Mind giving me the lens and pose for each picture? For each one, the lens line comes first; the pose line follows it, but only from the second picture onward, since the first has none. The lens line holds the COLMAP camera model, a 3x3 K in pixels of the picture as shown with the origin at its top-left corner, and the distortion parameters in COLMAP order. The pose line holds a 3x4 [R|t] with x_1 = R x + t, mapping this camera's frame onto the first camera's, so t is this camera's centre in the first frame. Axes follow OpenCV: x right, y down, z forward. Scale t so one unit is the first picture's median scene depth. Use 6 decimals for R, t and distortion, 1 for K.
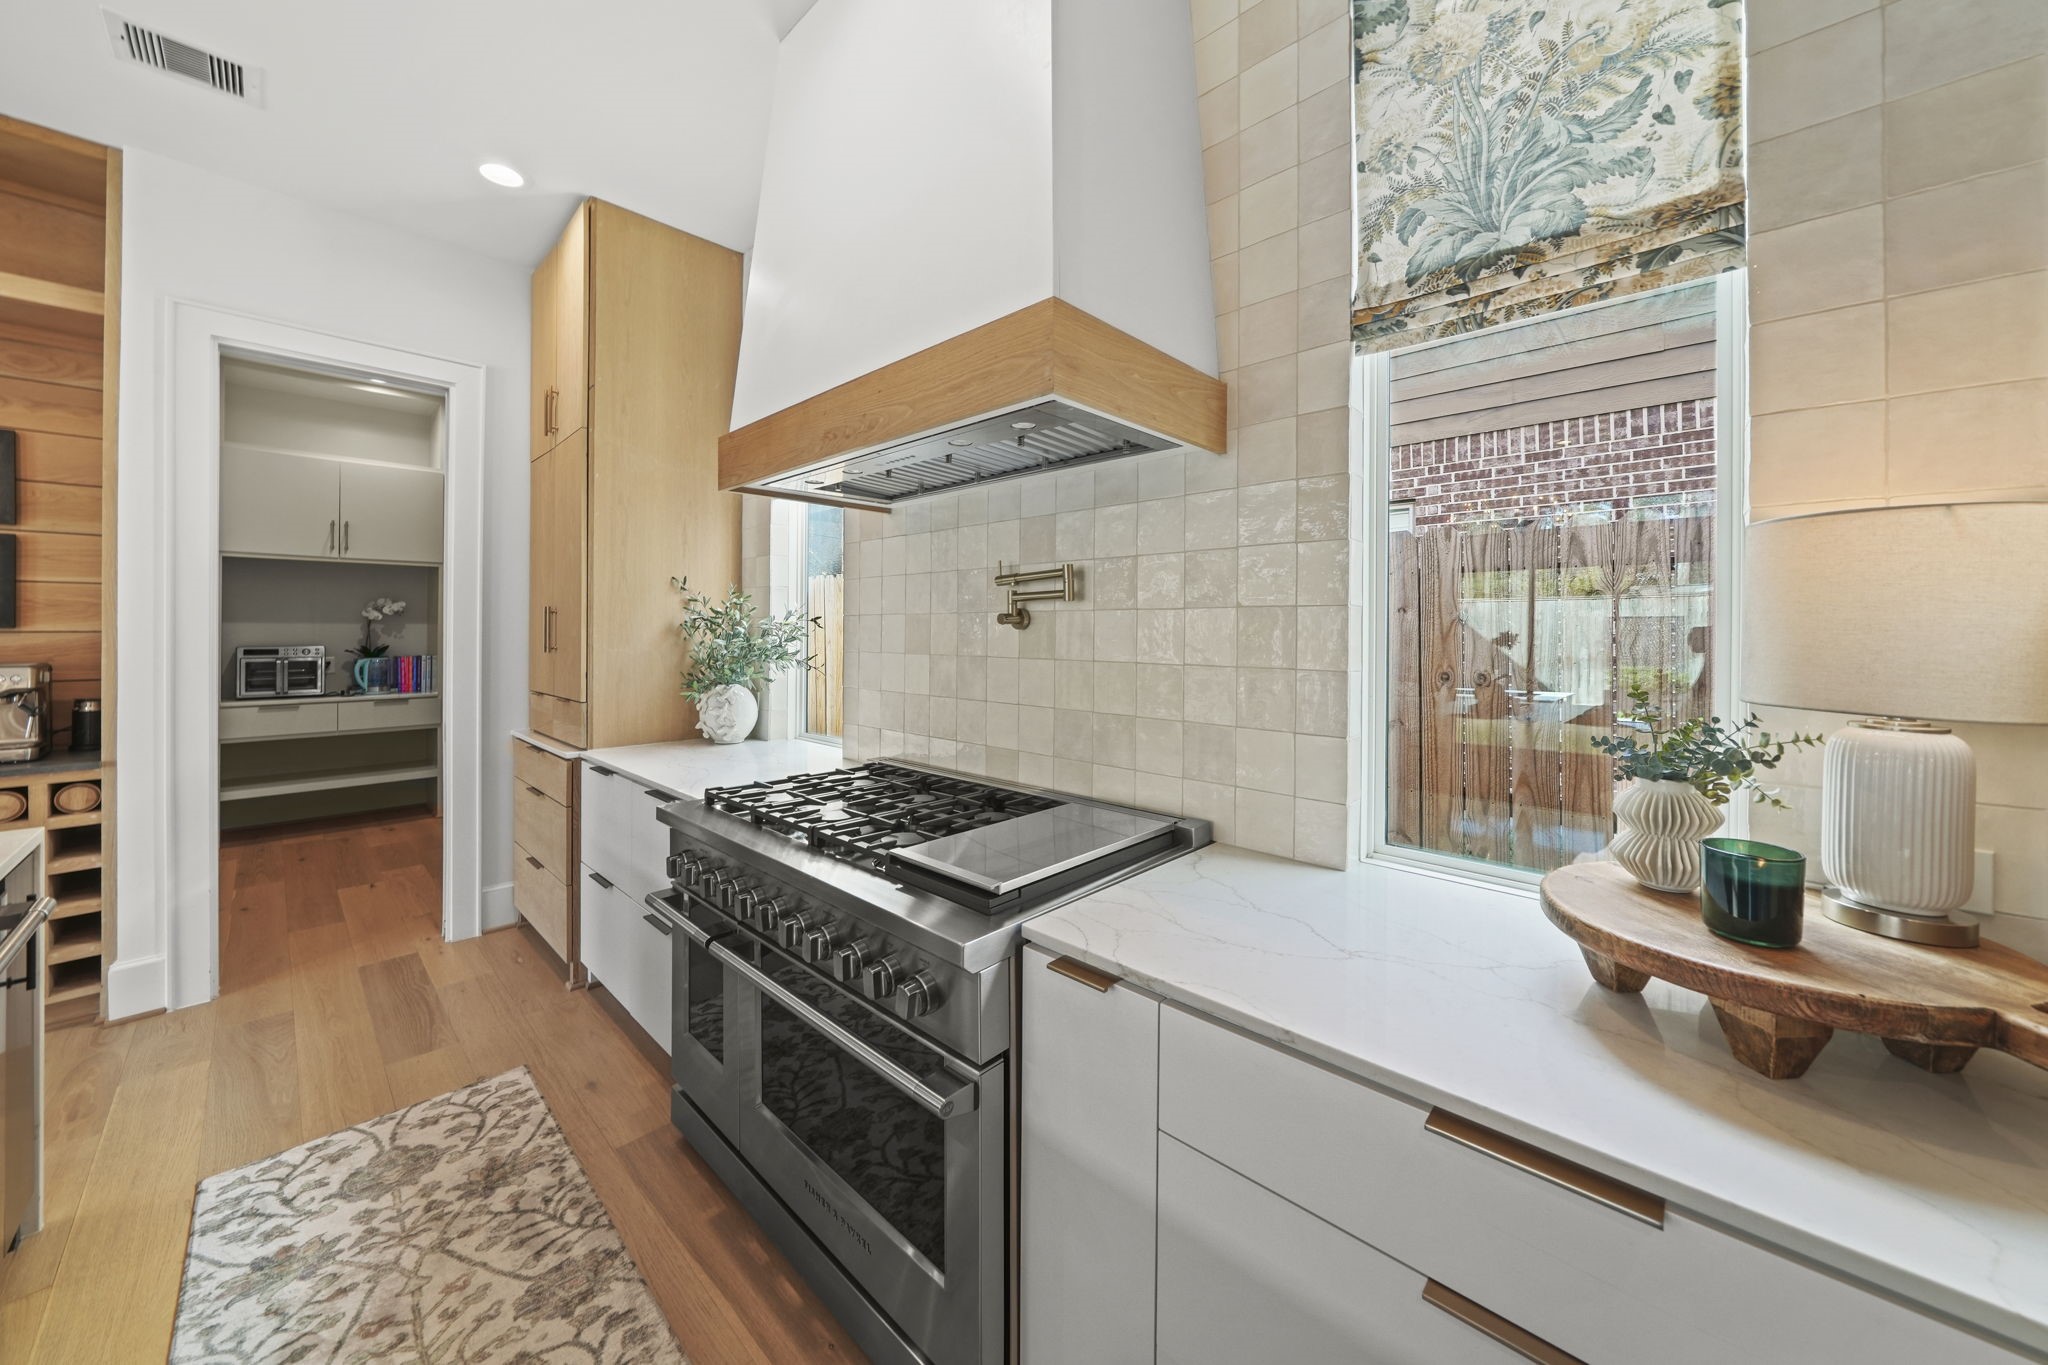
lens RADIAL K [[715.7, 0, 1016.3], [0, 715.7, 632.5], [0, 0, 1]] dist [-0.007168, 0.000517]
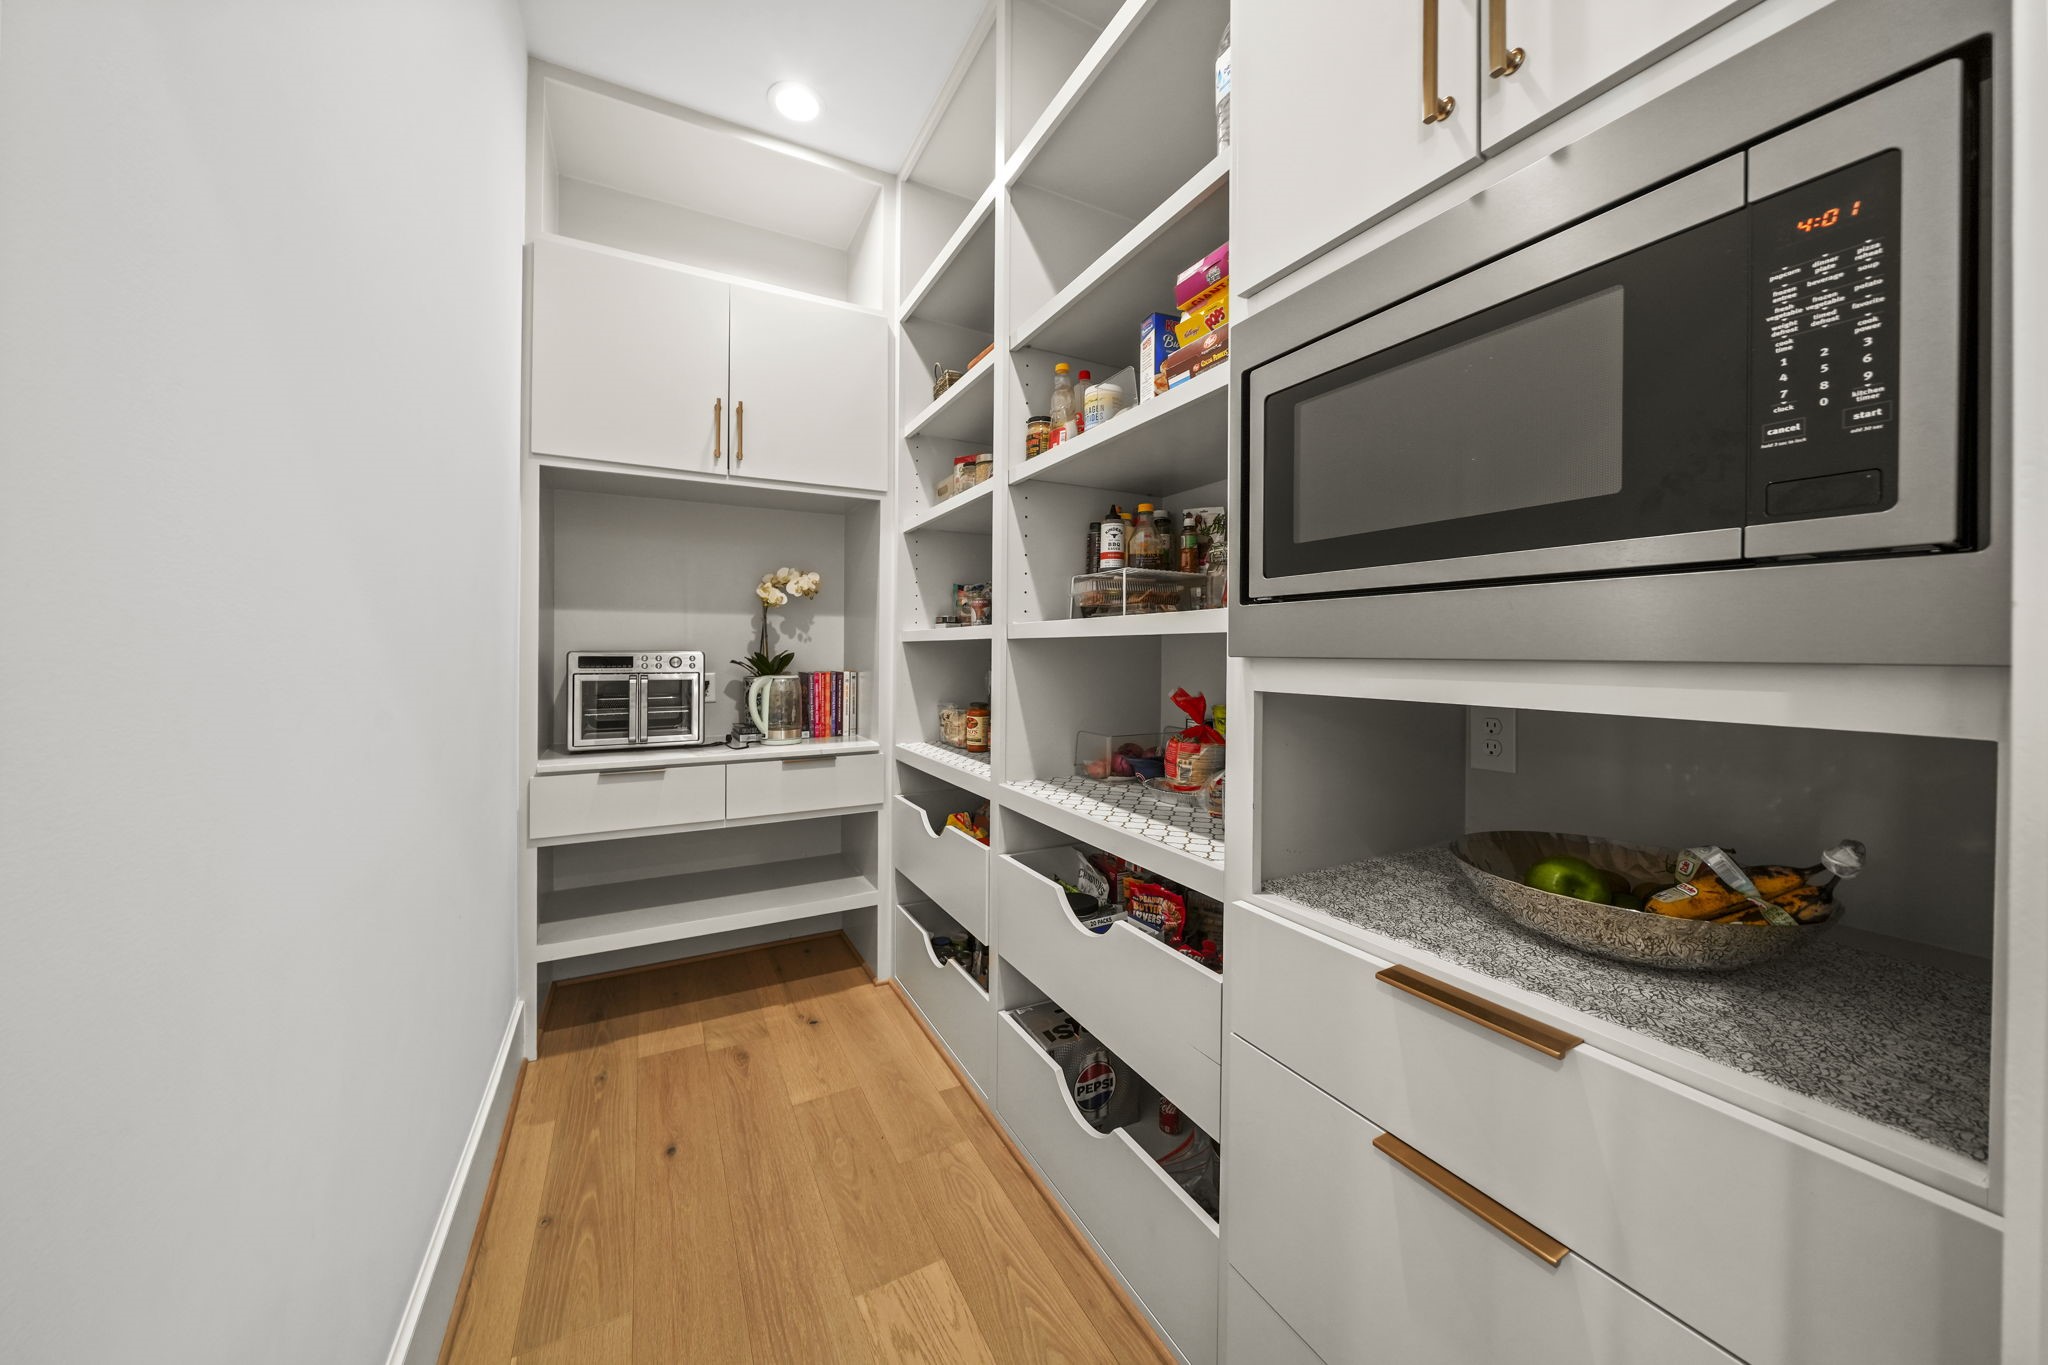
lens RADIAL K [[710.5, 0, 1028.5], [0, 710.5, 665.3], [0, 0, 1]] dist [-0.000095, 0.000144]
pose [[0.954357, 0.000064, -0.298667, -1.380624], [0.002044, 0.999975, 0.006747, 0.061602], [0.298660, -0.007050, 0.954334, 1.343360]]
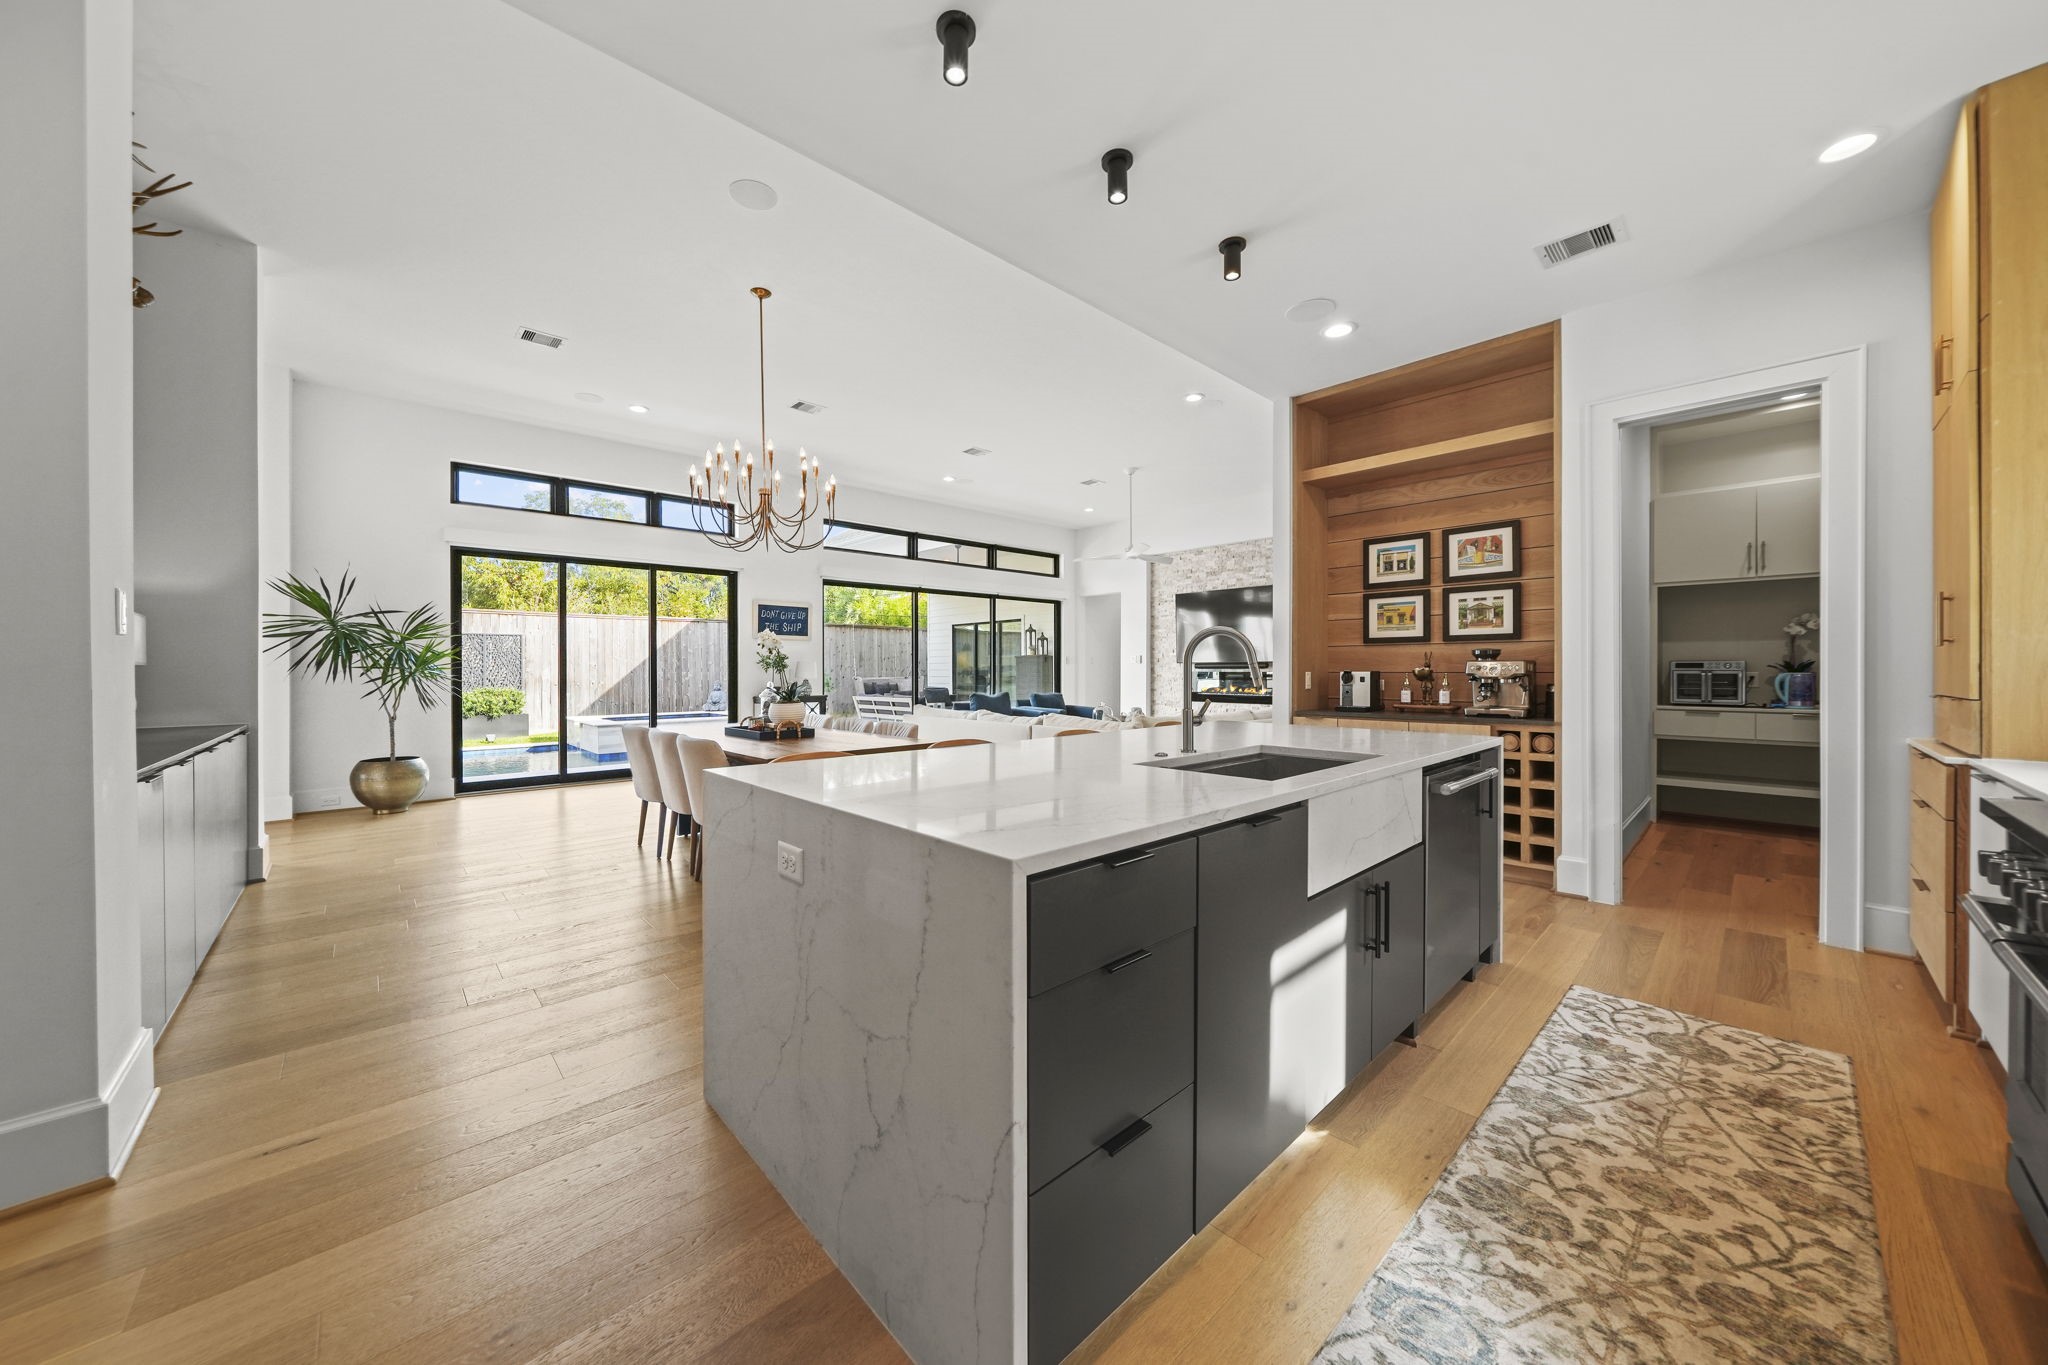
lens RADIAL K [[710.5, 0, 1028.5], [0, 710.5, 665.3], [0, 0, 1]] dist [-0.000095, 0.000144]
pose [[-0.048253, -0.009224, -0.998793, 0.371360], [-0.003130, 0.999954, -0.009084, 0.093114], [0.998830, 0.002688, -0.048279, -0.082317]]
